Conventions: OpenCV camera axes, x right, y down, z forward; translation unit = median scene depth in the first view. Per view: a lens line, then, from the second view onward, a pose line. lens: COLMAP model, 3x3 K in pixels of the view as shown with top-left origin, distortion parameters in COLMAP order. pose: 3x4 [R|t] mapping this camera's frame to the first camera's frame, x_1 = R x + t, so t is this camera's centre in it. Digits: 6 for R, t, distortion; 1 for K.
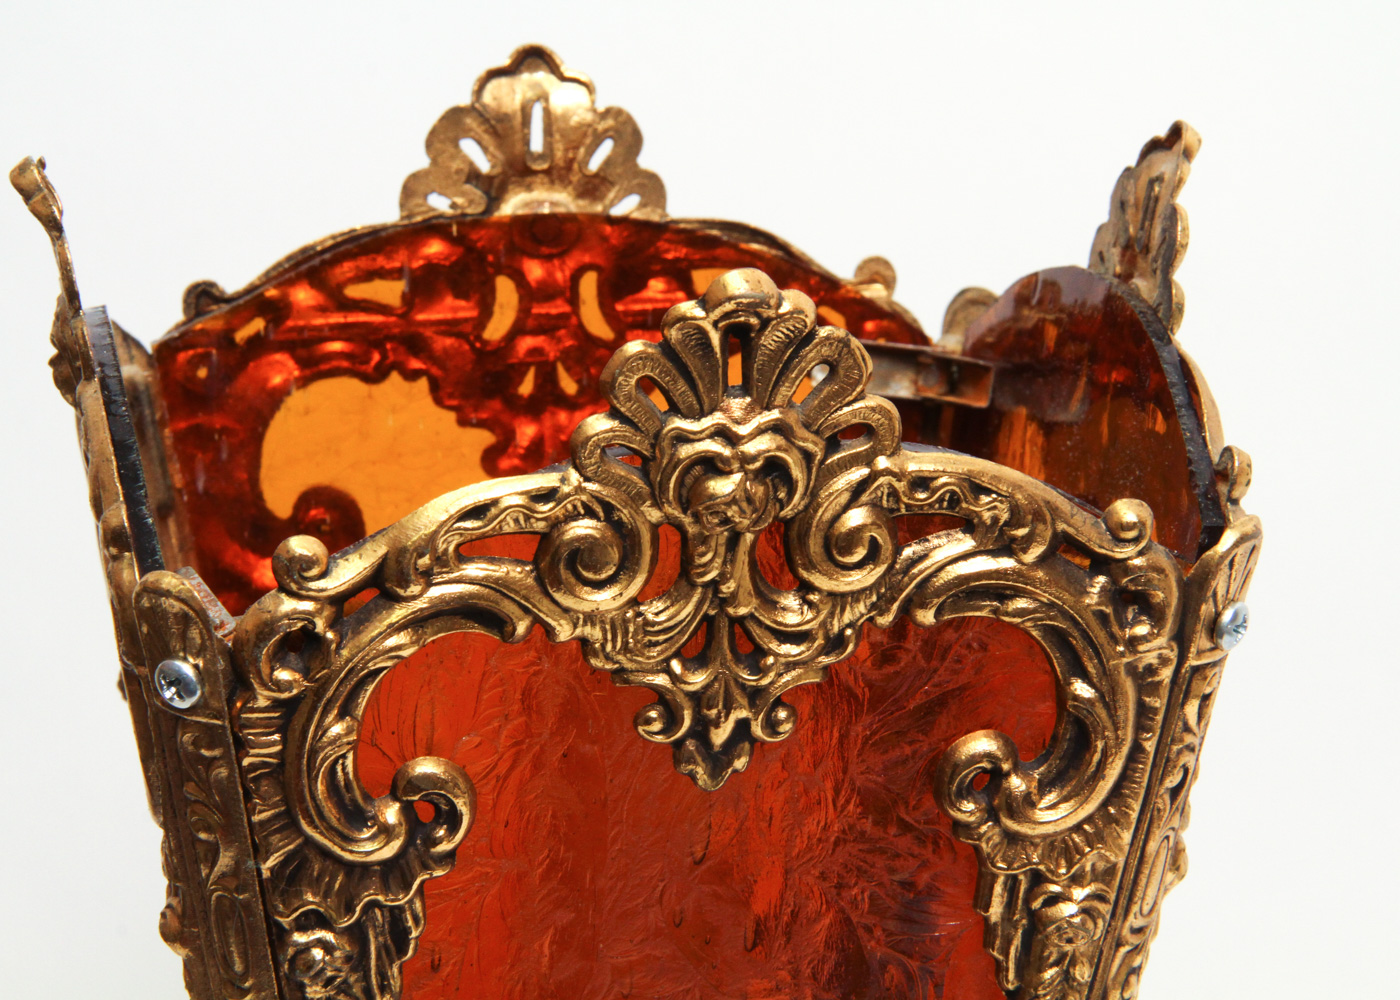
lens RADIAL K [[4591.8, 0, 709.3], [0, 4591.8, 498.6], [0, 0, 1]] dist [0.301743, 0.000000]
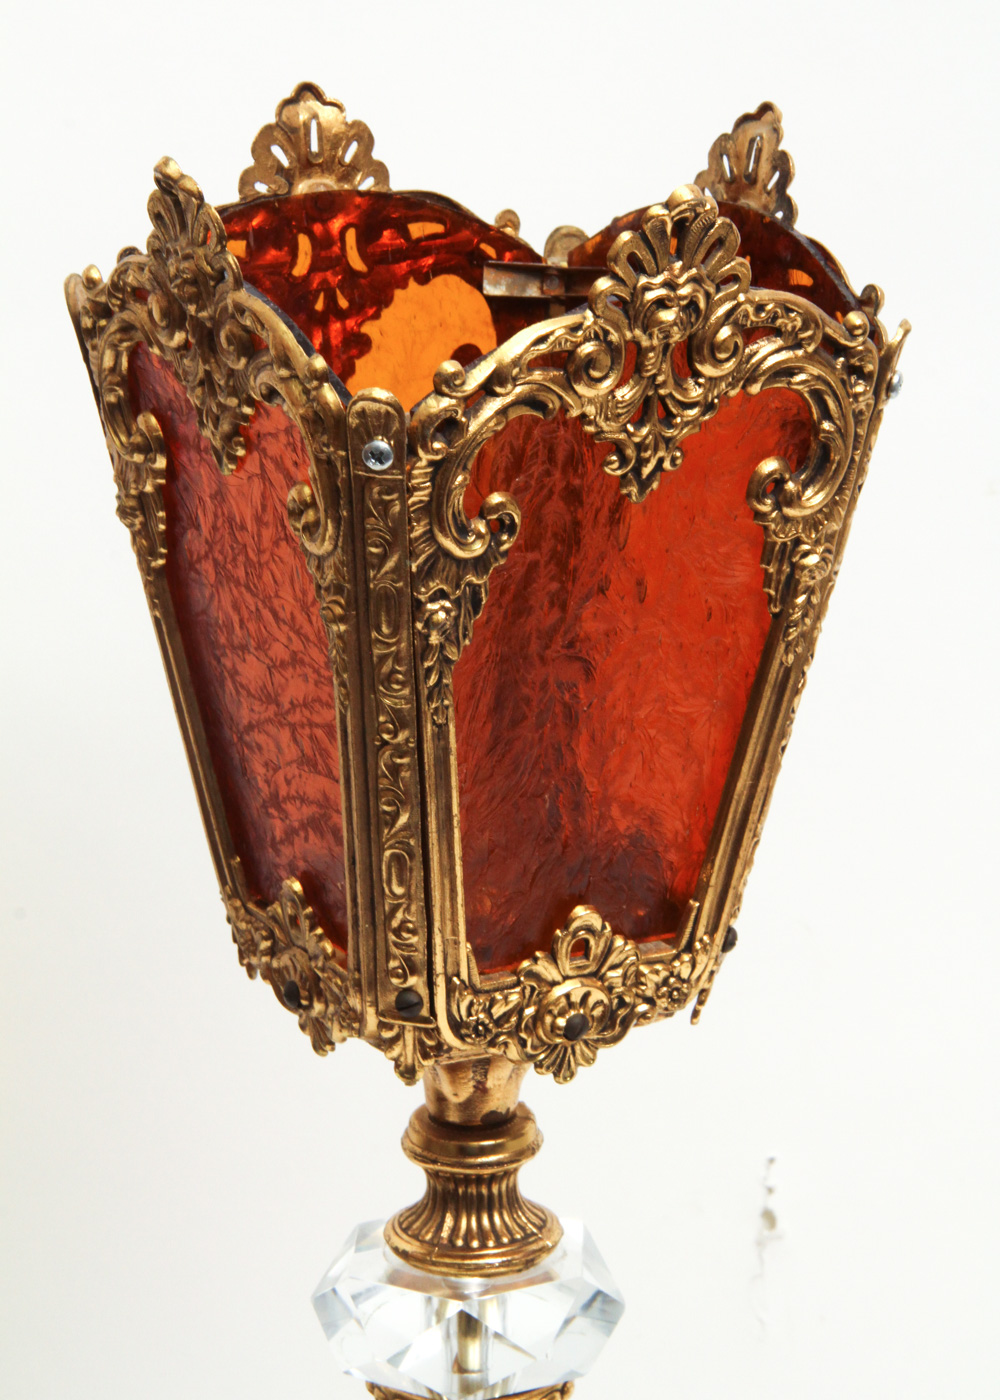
lens RADIAL K [[4441.0, 0, 500.3], [0, 4441.0, 702.8], [0, 0, 1]] dist [0.534572, 0.000000]
pose [[0.930326, -0.098103, 0.353369, -0.637020], [0.091021, 0.995174, 0.036650, 0.072058], [-0.355259, -0.001932, 0.934766, -0.525605]]
